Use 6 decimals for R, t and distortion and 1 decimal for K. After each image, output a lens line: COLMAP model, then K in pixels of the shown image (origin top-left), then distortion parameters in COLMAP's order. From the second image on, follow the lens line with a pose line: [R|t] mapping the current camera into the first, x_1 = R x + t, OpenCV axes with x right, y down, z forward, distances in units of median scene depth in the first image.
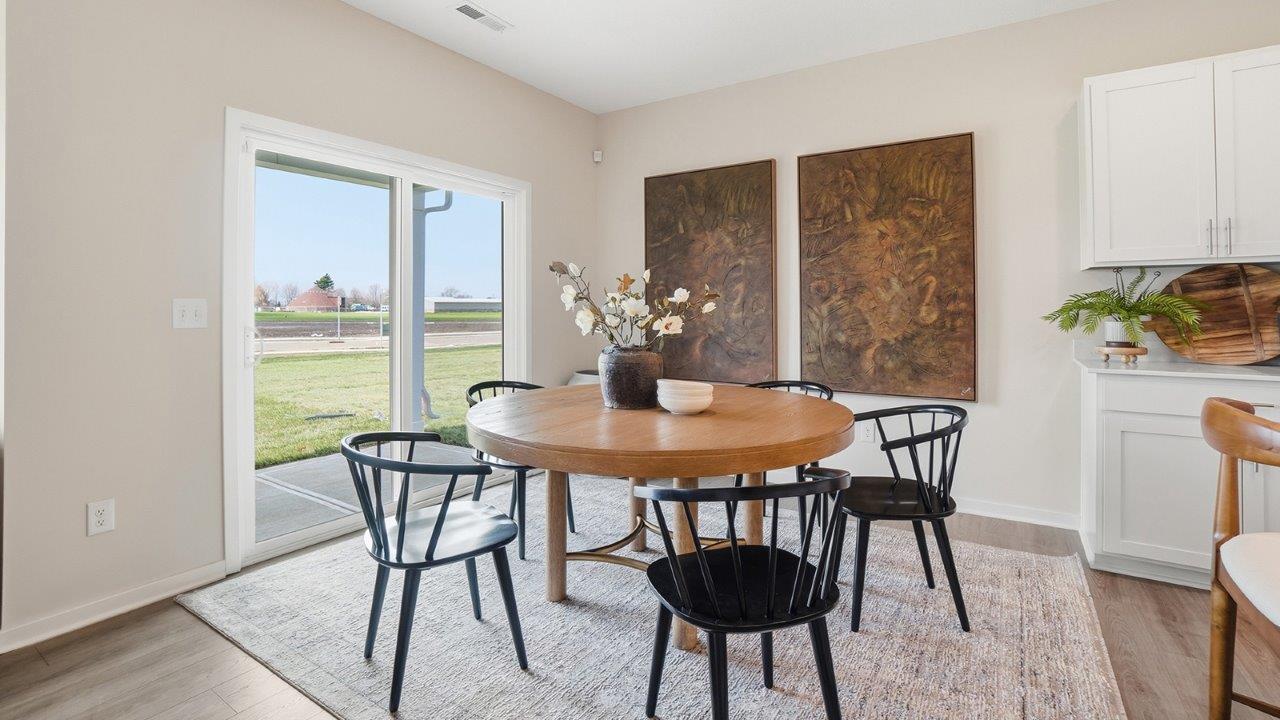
lens RADIAL K [[584.6, 0, 639.4], [0, 584.6, 305.8], [0, 0, 1]] dist [-0.054623, 0.000185]
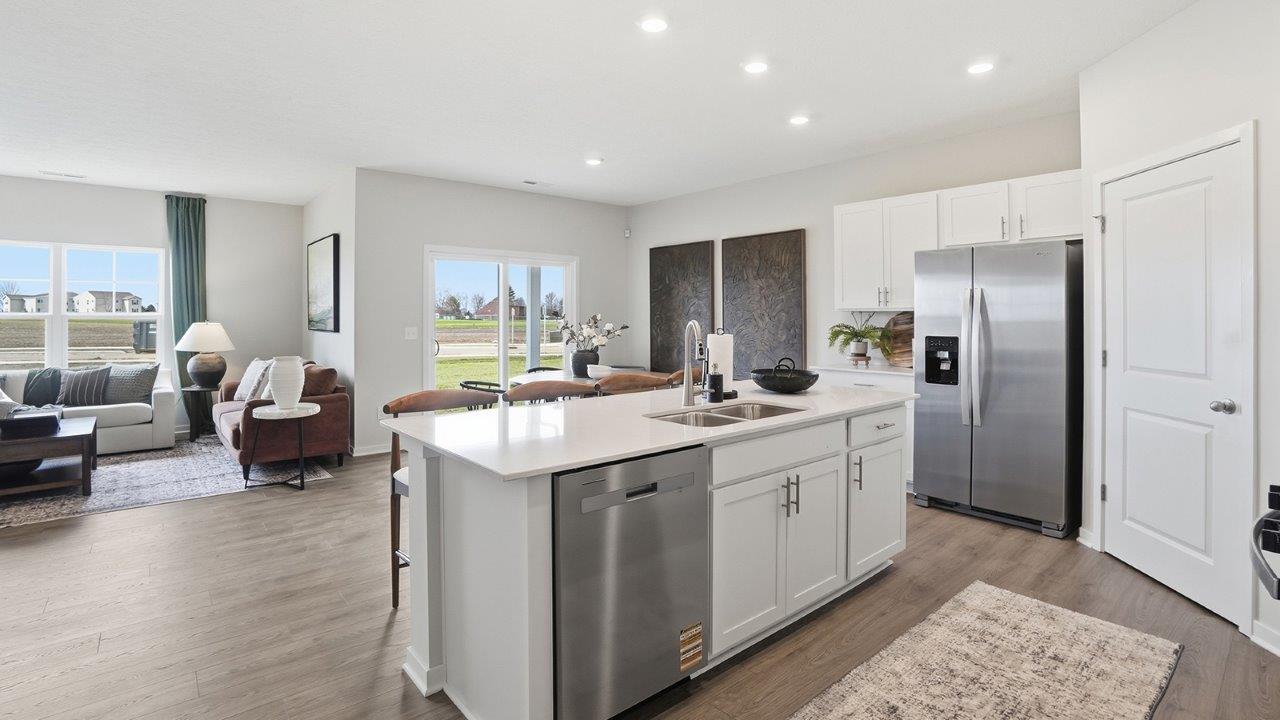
lens RADIAL K [[584.6, 0, 639.4], [0, 584.6, 305.8], [0, 0, 1]] dist [-0.054623, 0.000185]
pose [[0.961907, -0.001855, -0.273371, 0.547867], [-0.002431, 0.999879, -0.015339, -0.043962], [0.273366, 0.015419, 0.961786, -0.738502]]
